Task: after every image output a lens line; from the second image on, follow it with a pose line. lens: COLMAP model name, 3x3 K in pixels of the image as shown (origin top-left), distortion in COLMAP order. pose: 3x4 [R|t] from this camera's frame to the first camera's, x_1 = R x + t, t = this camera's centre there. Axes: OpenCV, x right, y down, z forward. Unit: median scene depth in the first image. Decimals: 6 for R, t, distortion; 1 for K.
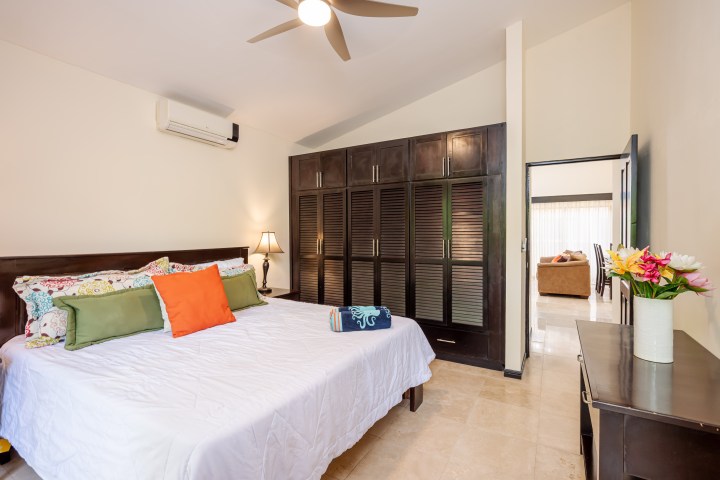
lens RADIAL K [[332.7, 0, 360.4], [0, 332.7, 235.3], [0, 0, 1]] dist [-0.047001, -0.000782]
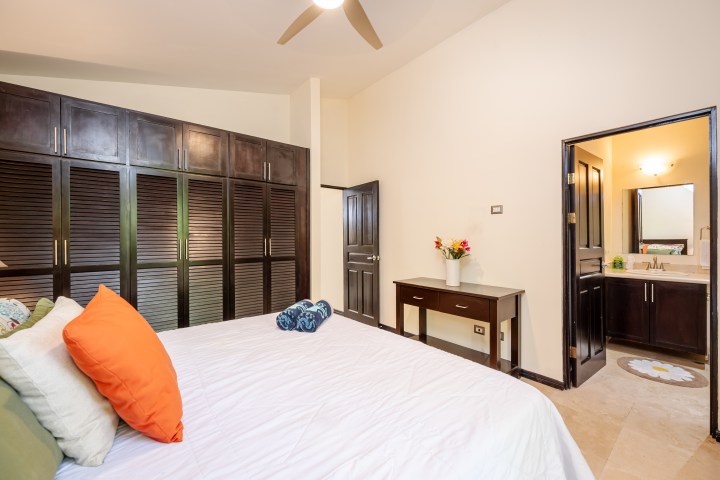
lens RADIAL K [[294.7, 0, 362.5], [0, 294.7, 240.3], [0, 0, 1]] dist [0.012630, -0.000483]
pose [[0.342981, -0.007850, 0.939310, -0.628152], [-0.004128, 0.999943, 0.009864, 0.008394], [-0.939333, -0.007260, 0.342929, 0.423719]]
